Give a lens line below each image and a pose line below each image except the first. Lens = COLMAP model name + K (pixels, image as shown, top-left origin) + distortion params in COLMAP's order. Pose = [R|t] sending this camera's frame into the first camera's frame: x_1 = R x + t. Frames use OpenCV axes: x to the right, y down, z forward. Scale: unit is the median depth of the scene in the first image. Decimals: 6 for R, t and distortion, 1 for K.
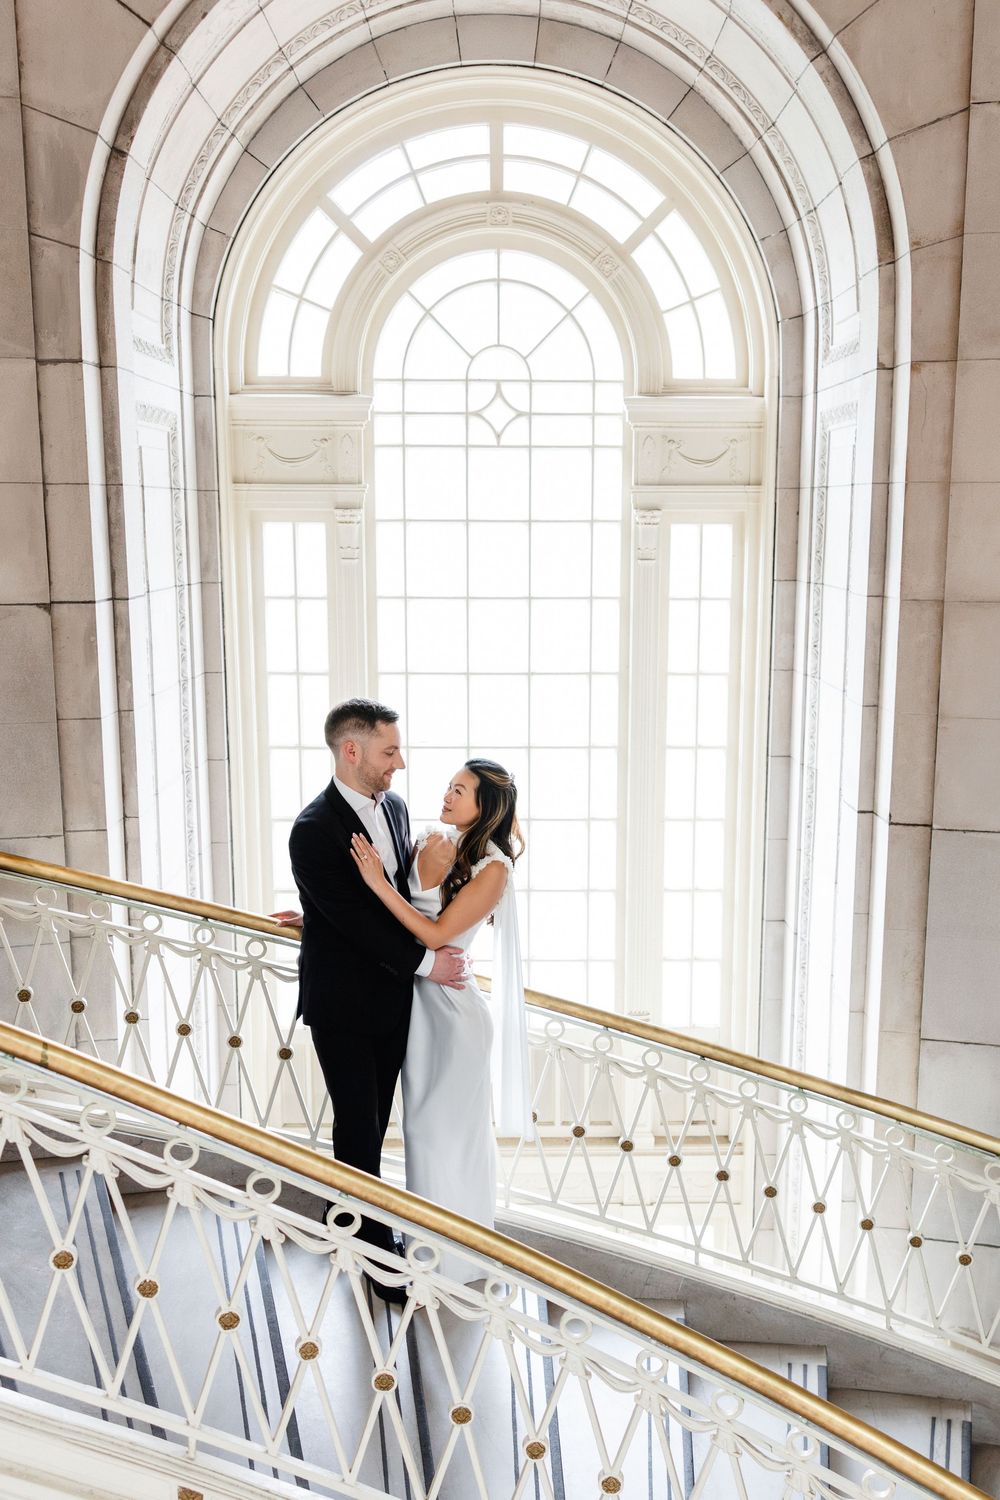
lens RADIAL K [[1628.5, 0, 535.7], [0, 1628.5, 849.5], [0, 0, 1]] dist [0.021056, -0.025093]
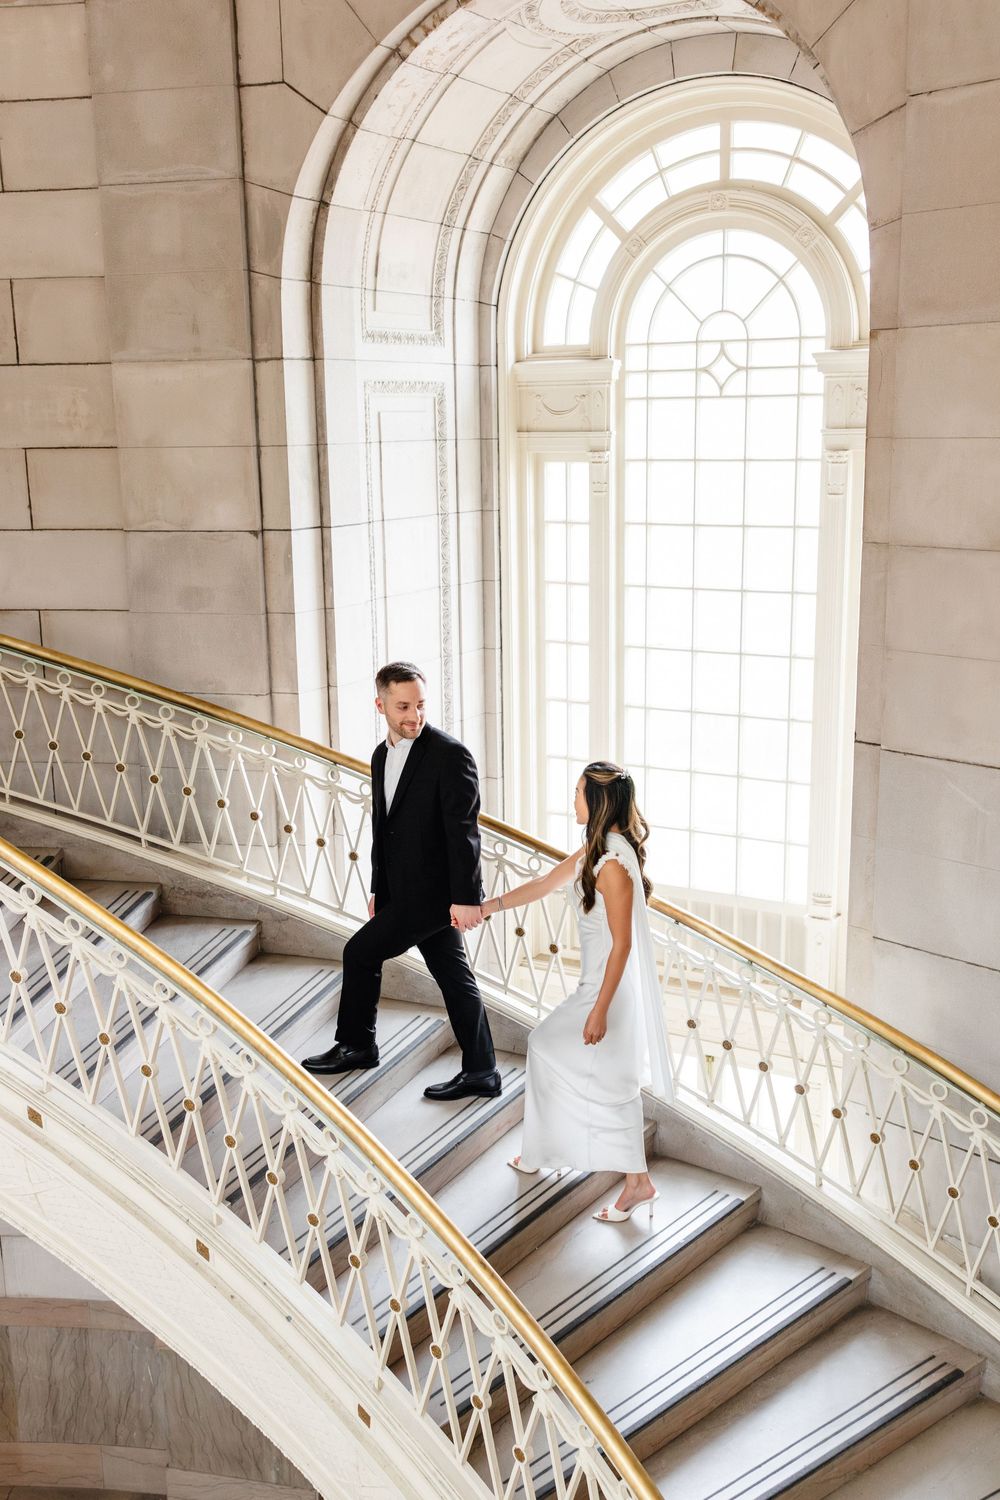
lens RADIAL K [[1498.4, 0, 534.1], [0, 1498.4, 771.2], [0, 0, 1]] dist [0.004500, -0.008622]
pose [[0.858528, 0.101724, -0.502575, 0.444308], [-0.086490, 0.994809, 0.053608, -0.025340], [0.505419, -0.002556, 0.862870, -0.002842]]
